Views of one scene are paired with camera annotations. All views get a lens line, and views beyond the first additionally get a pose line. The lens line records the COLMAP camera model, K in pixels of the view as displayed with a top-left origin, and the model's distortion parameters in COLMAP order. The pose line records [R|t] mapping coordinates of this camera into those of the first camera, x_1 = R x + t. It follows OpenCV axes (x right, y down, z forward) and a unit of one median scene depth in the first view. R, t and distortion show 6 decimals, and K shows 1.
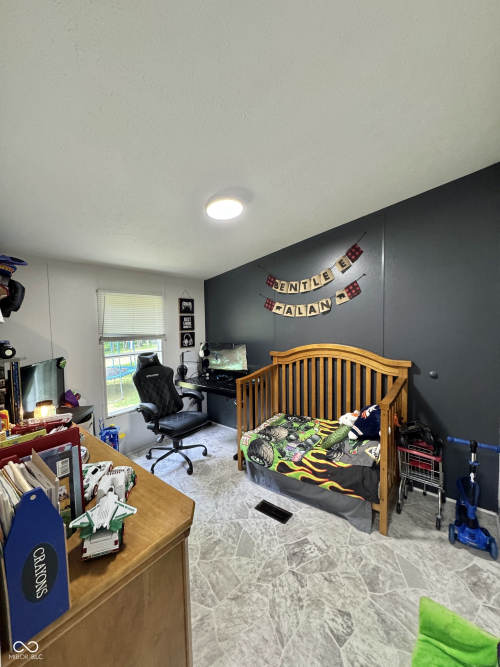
lens RADIAL K [[265.8, 0, 246.1], [0, 265.8, 336.7], [0, 0, 1]] dist [-0.004123, 0.000471]
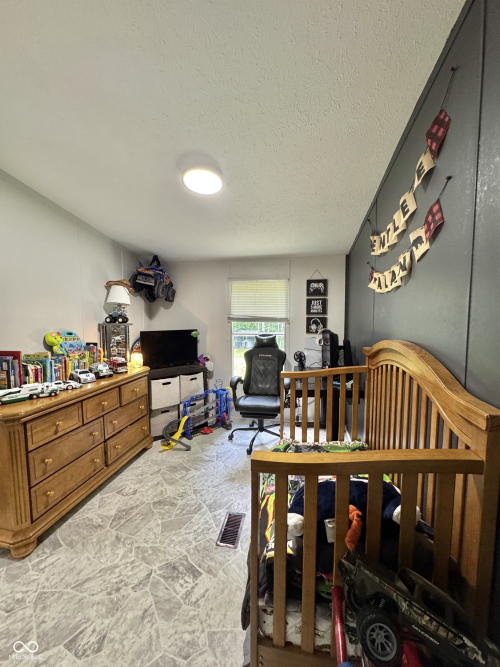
lens RADIAL K [[265.8, 0, 252.3], [0, 265.8, 334.9], [0, 0, 1]] dist [-0.004123, 0.000471]
pose [[0.478098, 0.082611, -0.874413, 0.982165], [-0.057973, 0.996364, 0.062435, 0.000802], [0.876391, 0.020843, 0.481149, 0.786599]]
